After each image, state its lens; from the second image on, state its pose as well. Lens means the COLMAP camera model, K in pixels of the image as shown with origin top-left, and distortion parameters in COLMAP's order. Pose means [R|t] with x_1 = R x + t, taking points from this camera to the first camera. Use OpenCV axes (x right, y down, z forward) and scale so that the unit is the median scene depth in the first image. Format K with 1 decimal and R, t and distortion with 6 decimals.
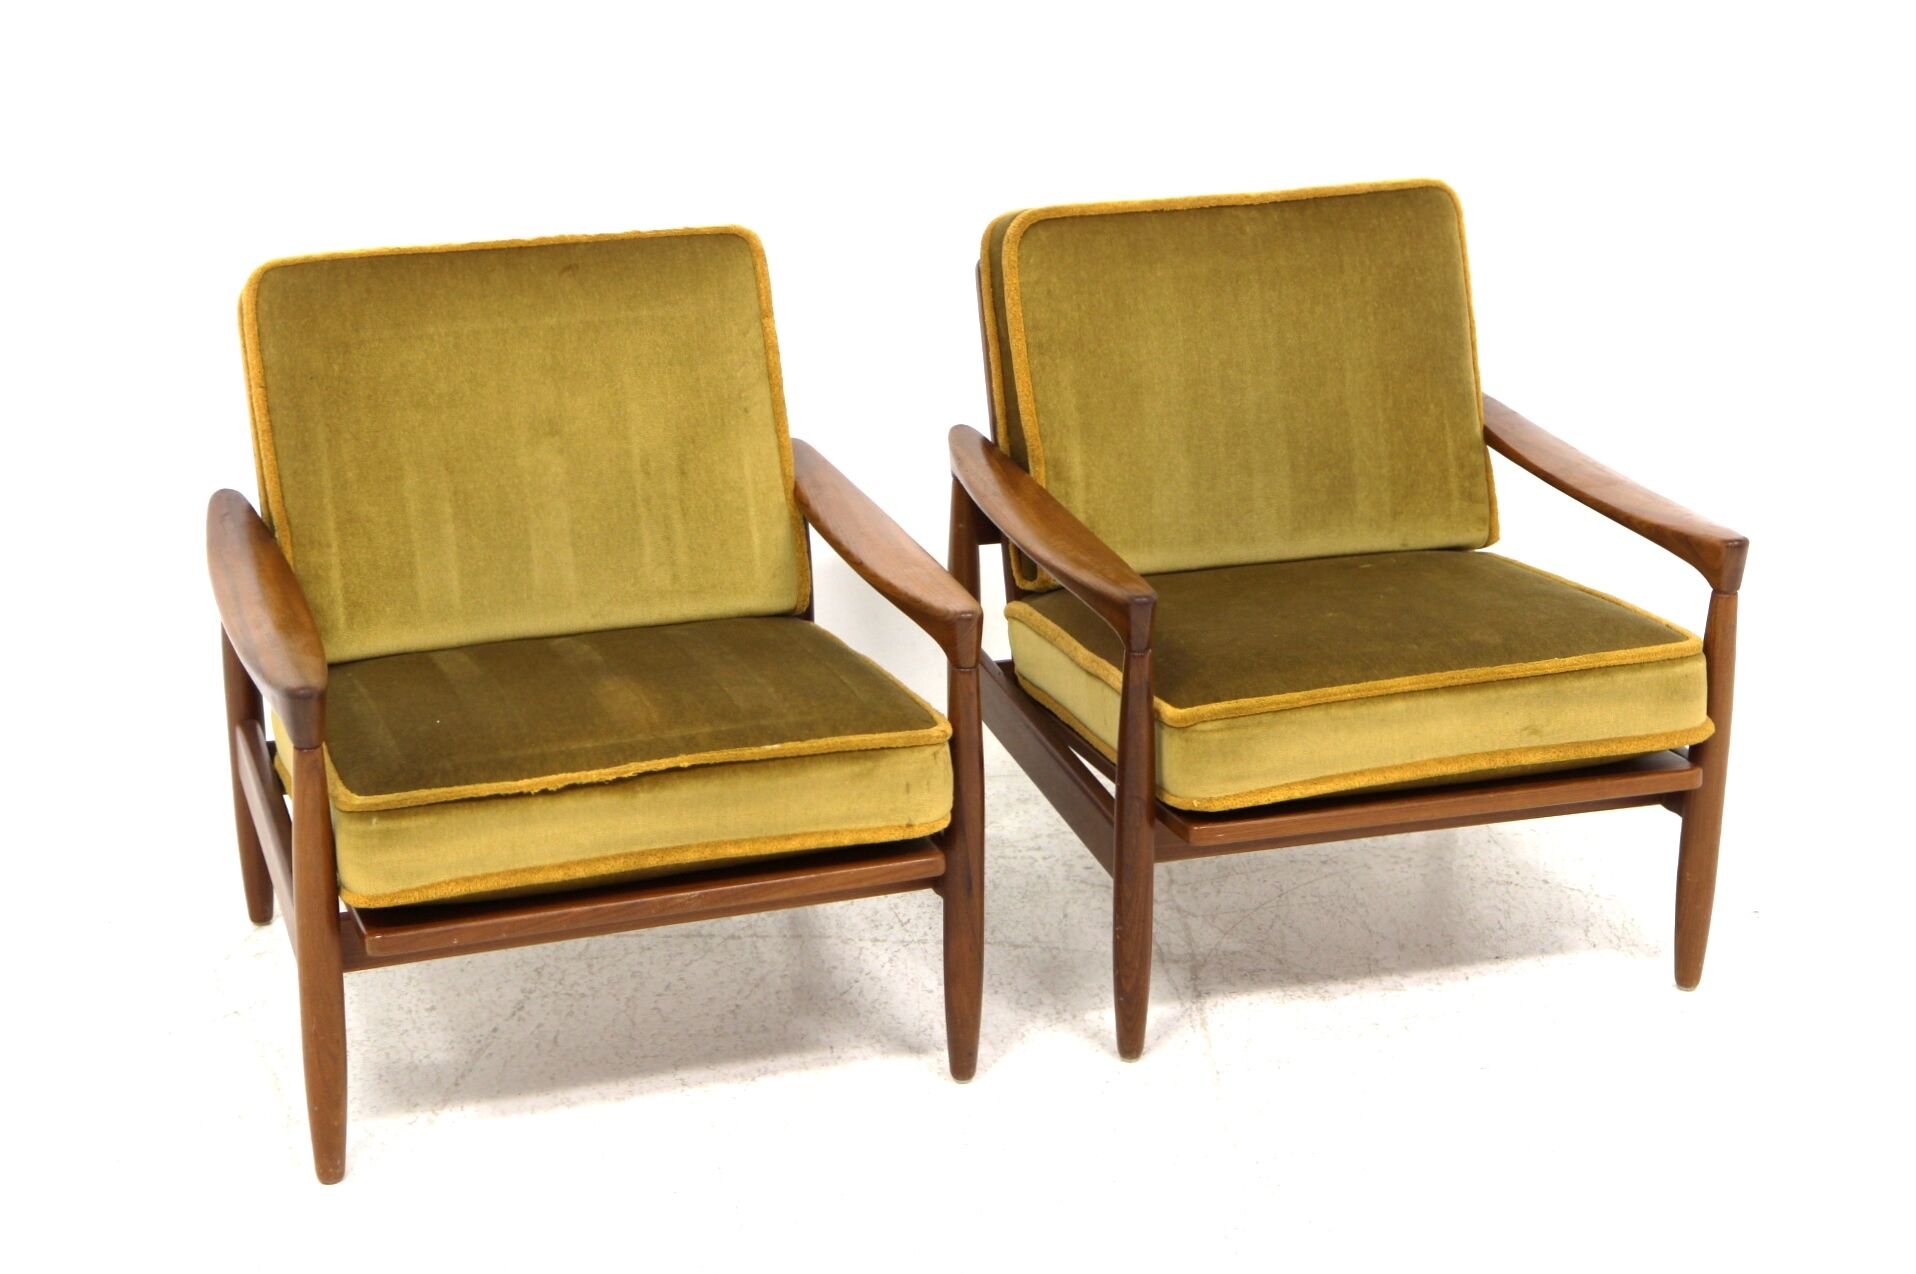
lens RADIAL K [[3037.7, 0, 963.7], [0, 3037.7, 636.2], [0, 0, 1]] dist [0.140143, 0.000000]
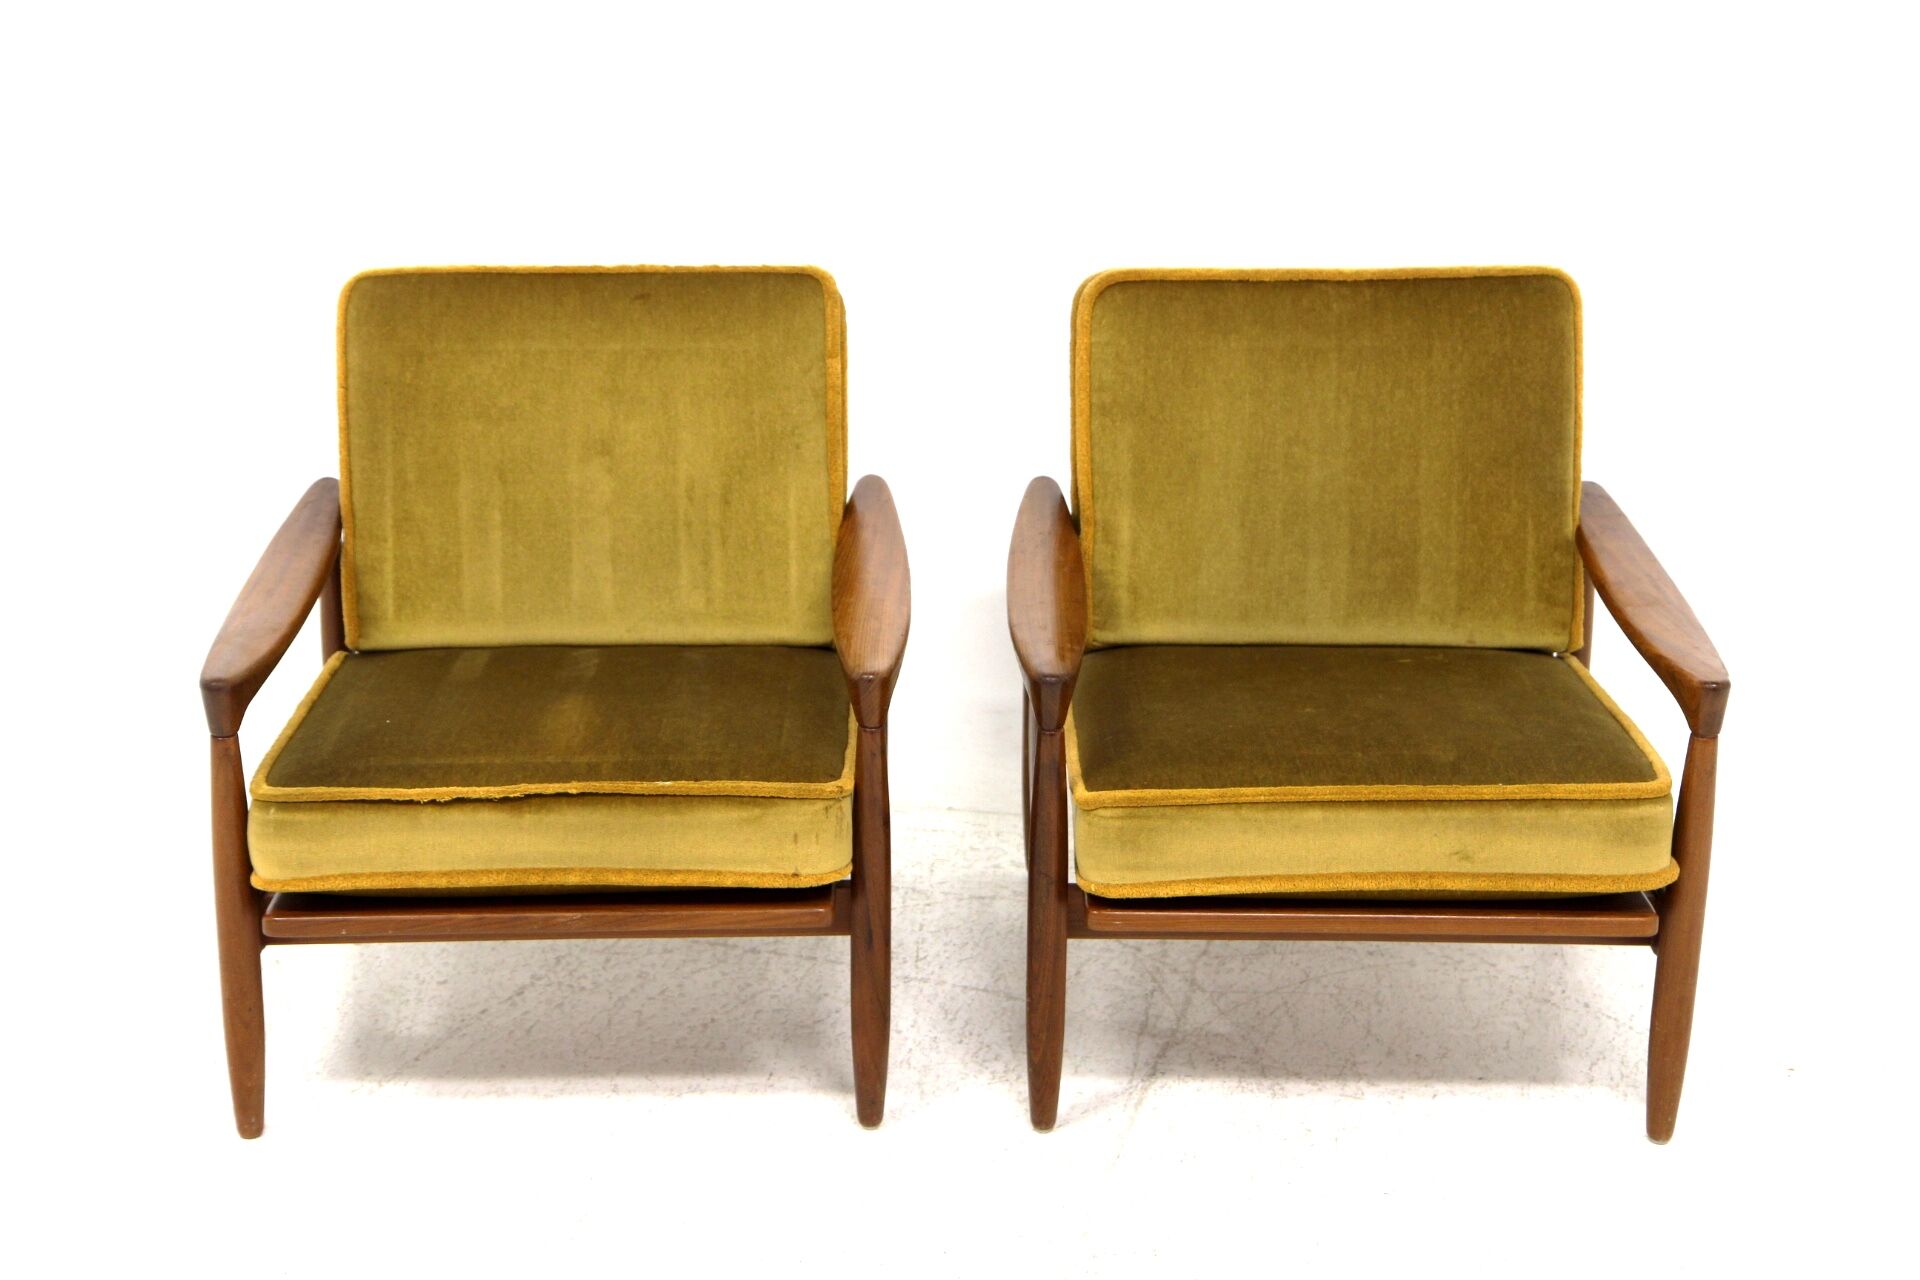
lens RADIAL K [[2922.6, 0, 958.4], [0, 2922.6, 640.7], [0, 0, 1]] dist [0.136181, 0.000000]
pose [[0.960727, 0.106597, -0.256204, 0.249392], [-0.102204, 0.994298, 0.030441, -0.046103], [0.257988, -0.003061, 0.966143, 0.058621]]
